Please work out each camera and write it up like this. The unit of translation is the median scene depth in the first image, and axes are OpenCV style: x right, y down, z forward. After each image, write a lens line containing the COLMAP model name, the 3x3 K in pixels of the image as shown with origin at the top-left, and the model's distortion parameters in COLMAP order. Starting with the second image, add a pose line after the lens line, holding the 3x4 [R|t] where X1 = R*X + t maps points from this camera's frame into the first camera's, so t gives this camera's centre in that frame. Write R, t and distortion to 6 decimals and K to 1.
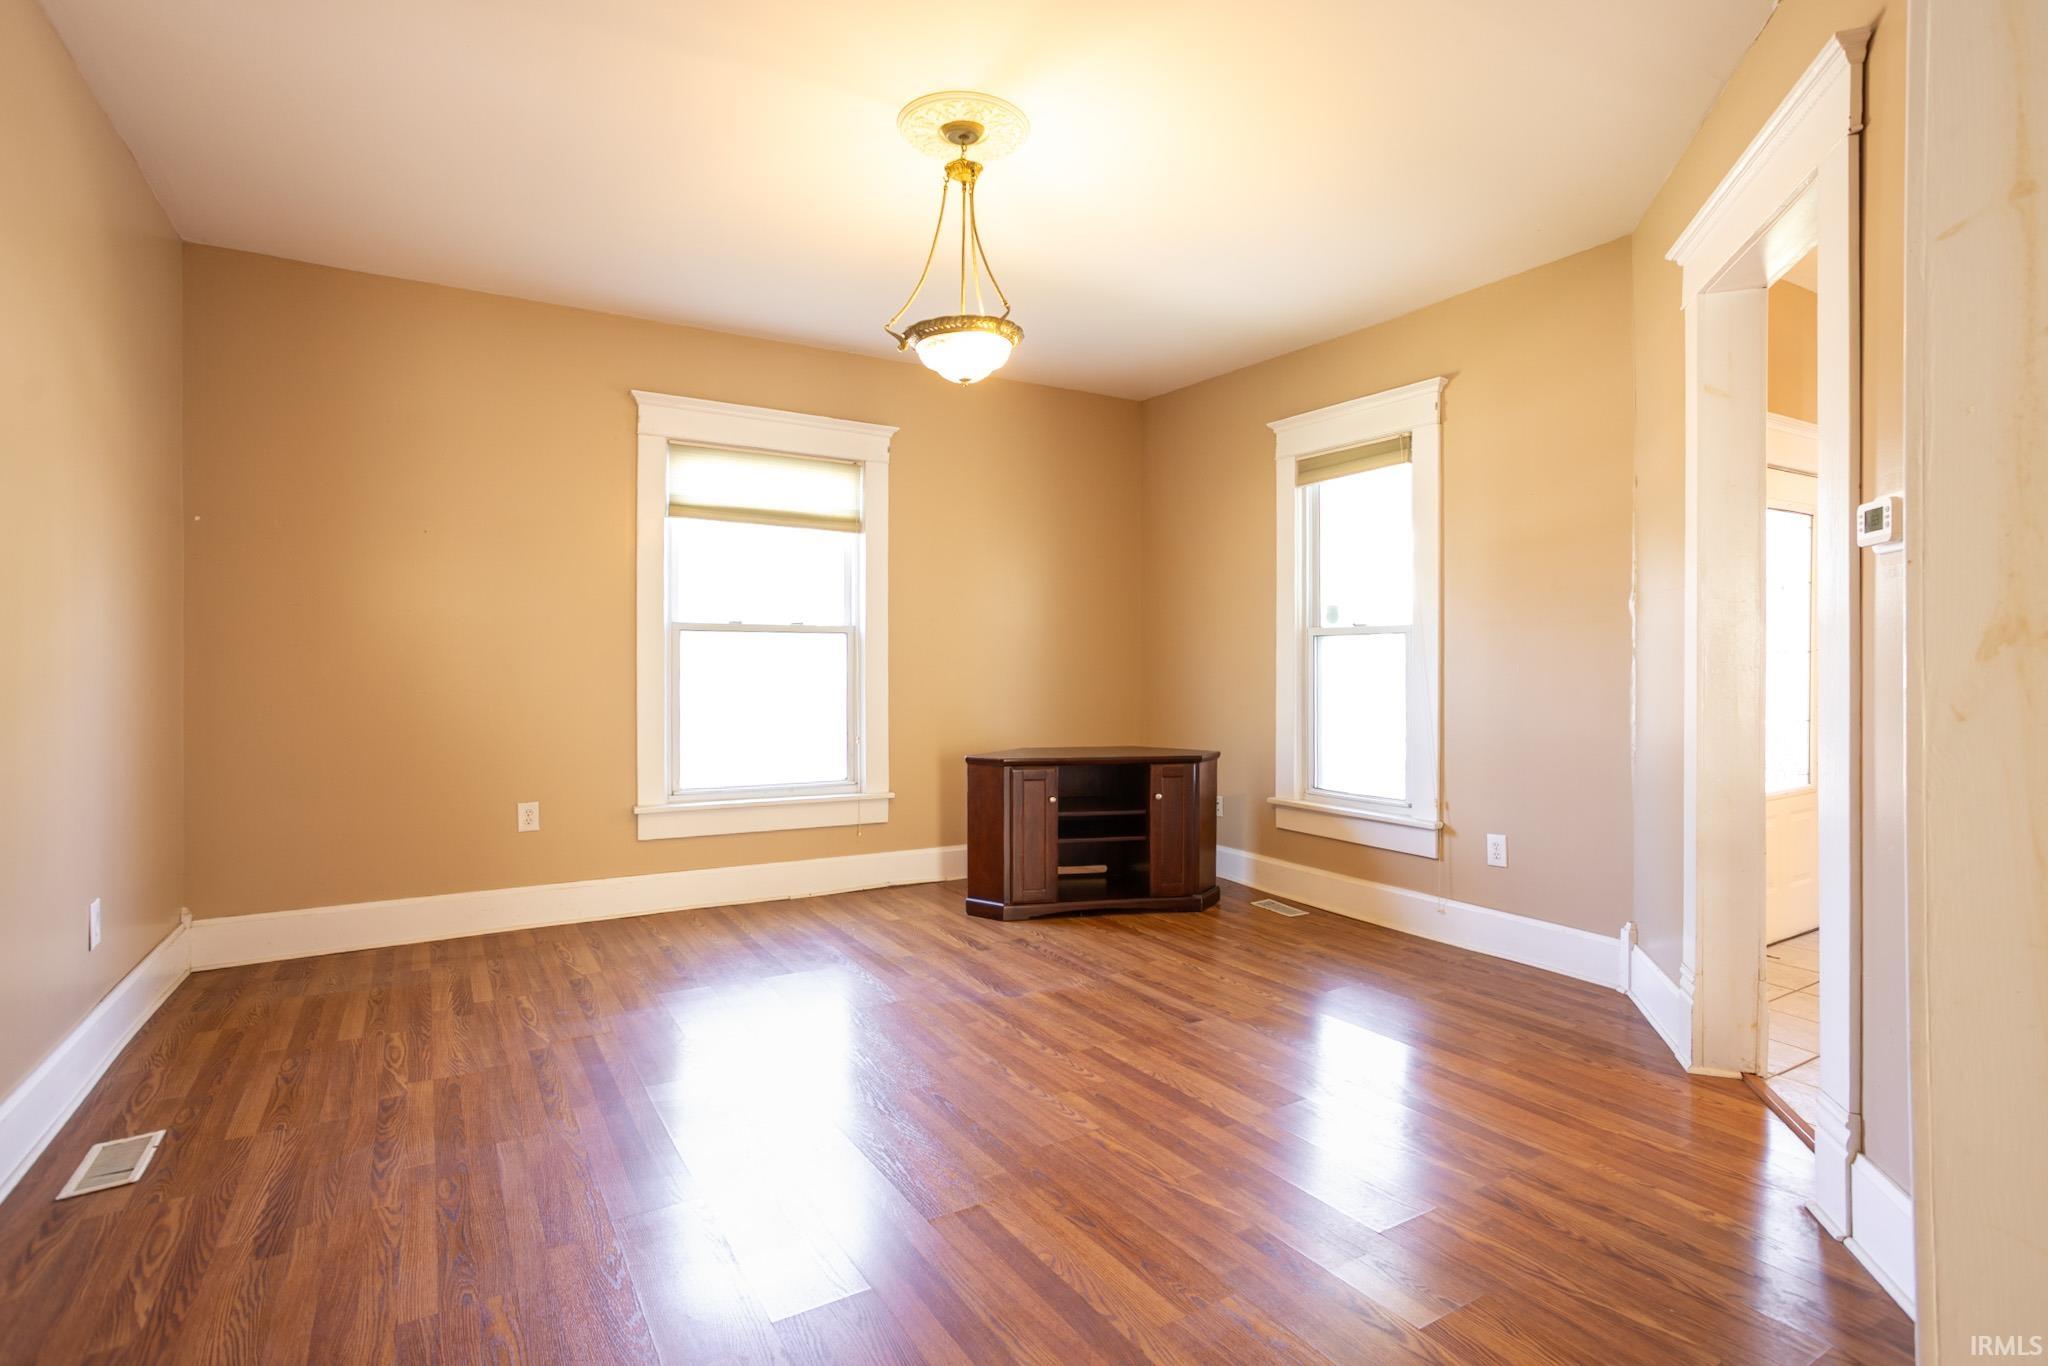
lens RADIAL K [[1002.4, 0, 1054.4], [0, 1002.4, 666.0], [0, 0, 1]] dist [-0.041422, 0.023082]
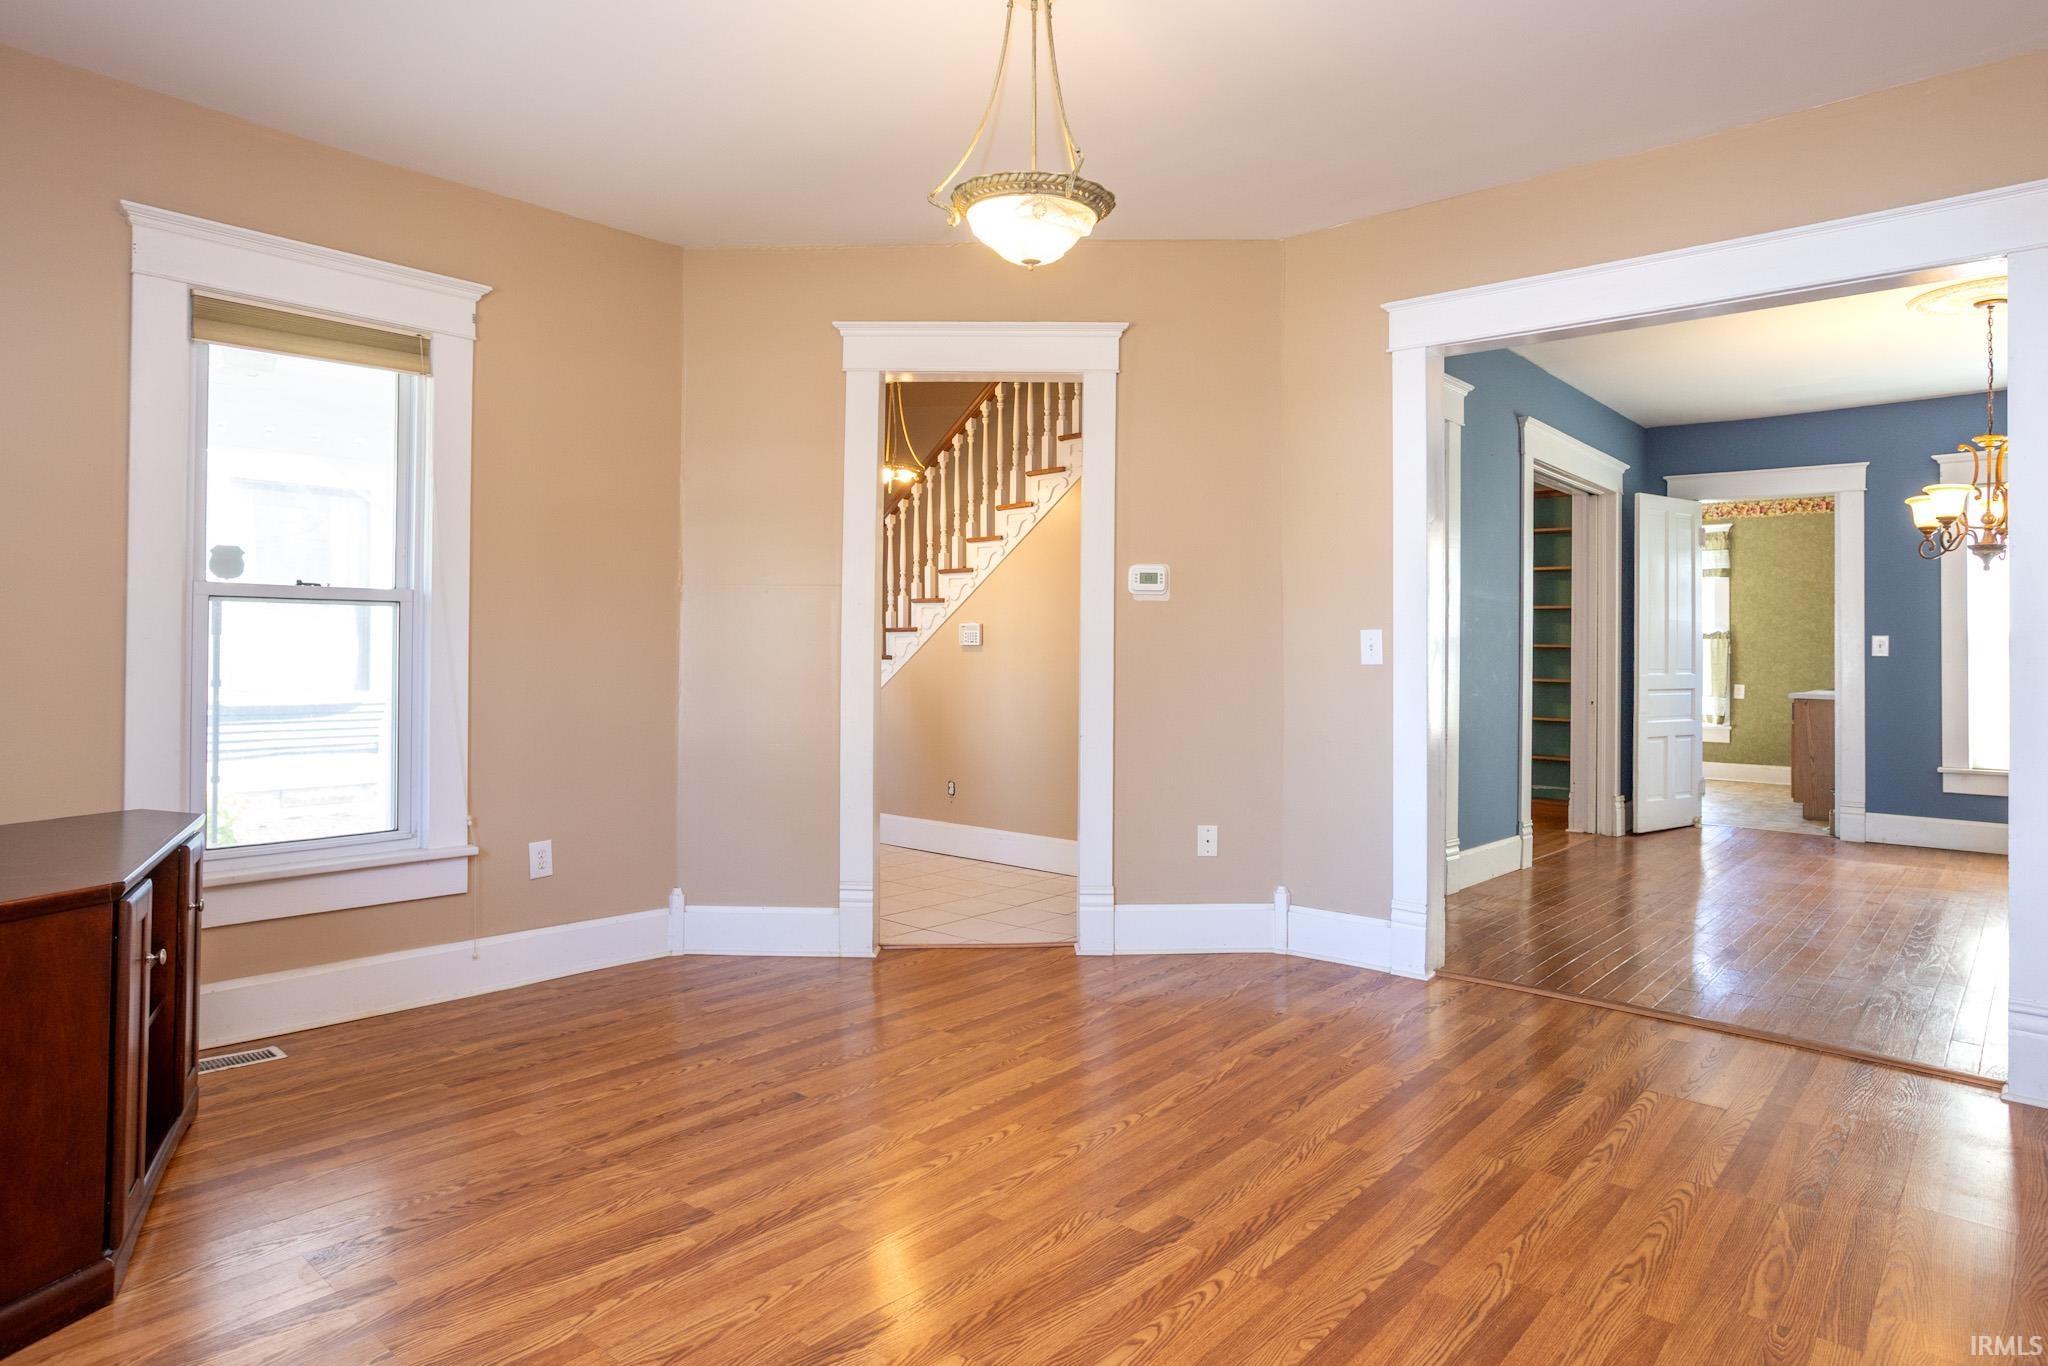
lens RADIAL K [[1155.7, 0, 998.0], [0, 1155.7, 628.7], [0, 0, 1]] dist [-0.027943, 0.007125]
pose [[-0.249210, 0.014513, 0.968341, -0.693674], [-0.005010, 0.999855, -0.016275, -0.002360], [-0.968437, -0.008908, -0.249101, 0.944085]]
